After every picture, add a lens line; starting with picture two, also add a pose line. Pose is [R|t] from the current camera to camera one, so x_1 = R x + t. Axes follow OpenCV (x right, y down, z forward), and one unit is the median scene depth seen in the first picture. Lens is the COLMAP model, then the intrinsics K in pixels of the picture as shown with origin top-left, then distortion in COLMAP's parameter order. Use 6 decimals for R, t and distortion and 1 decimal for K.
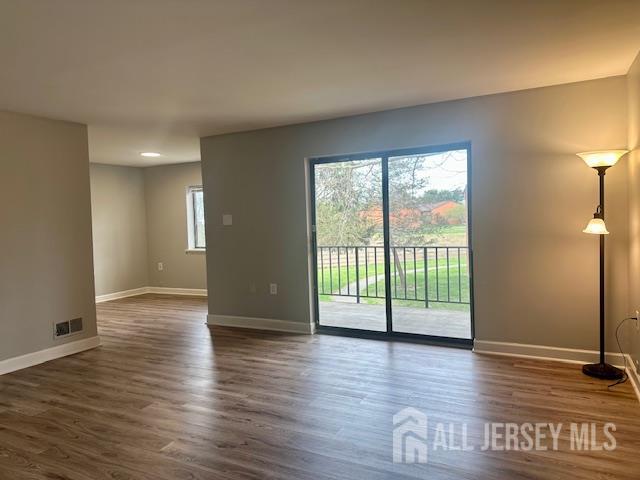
lens RADIAL K [[446.7, 0, 320.0], [0, 446.7, 240.0], [0, 0, 1]] dist [0.082343, -0.081394]
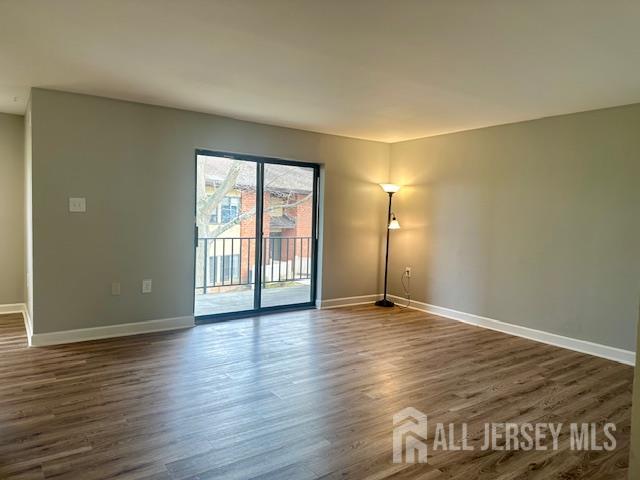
lens RADIAL K [[436.2, 0, 320.0], [0, 436.2, 240.0], [0, 0, 1]] dist [0.080059, -0.078352]
pose [[0.458666, -0.007905, 0.888574, -0.977036], [0.004653, 0.999968, 0.006495, 0.018274], [-0.888597, 0.001155, 0.458688, 0.391213]]
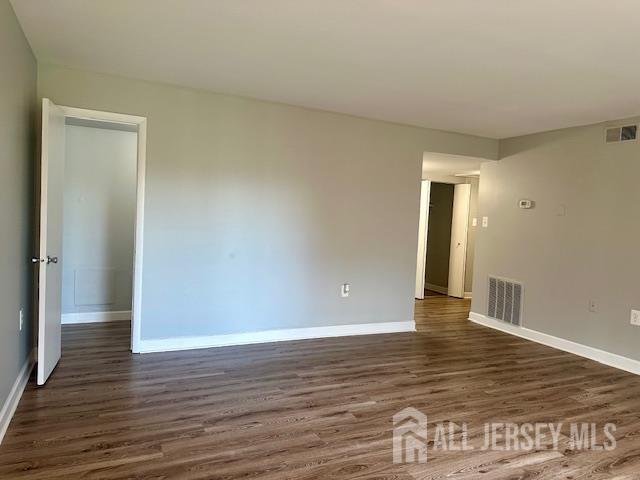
lens RADIAL K [[455.8, 0, 318.1], [0, 455.8, 230.4], [0, 0, 1]] dist [0.061052, -0.066243]
pose [[-0.597169, 0.031106, -0.801512, 0.489377], [-0.078692, 0.992156, 0.097134, -0.059877], [0.798246, 0.121078, -0.590037, 0.900980]]
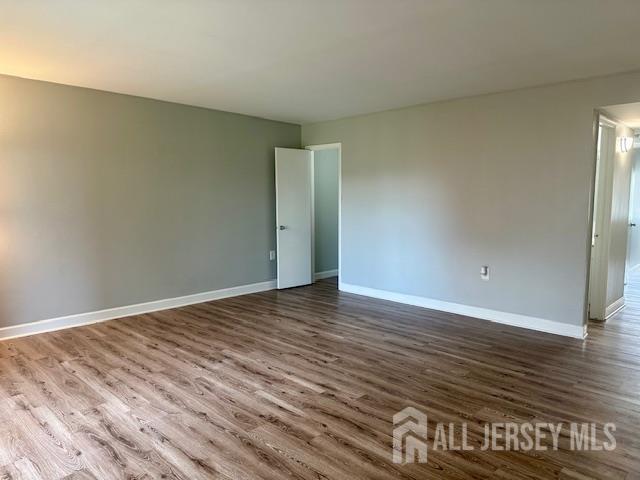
lens RADIAL K [[446.7, 0, 320.0], [0, 446.7, 240.0], [0, 0, 1]] dist [0.082343, -0.081394]
pose [[-0.956114, 0.003128, 0.292979, -0.468260], [0.045496, 0.989399, 0.137909, -0.061286], [-0.289441, 0.145186, -0.946121, 1.511971]]
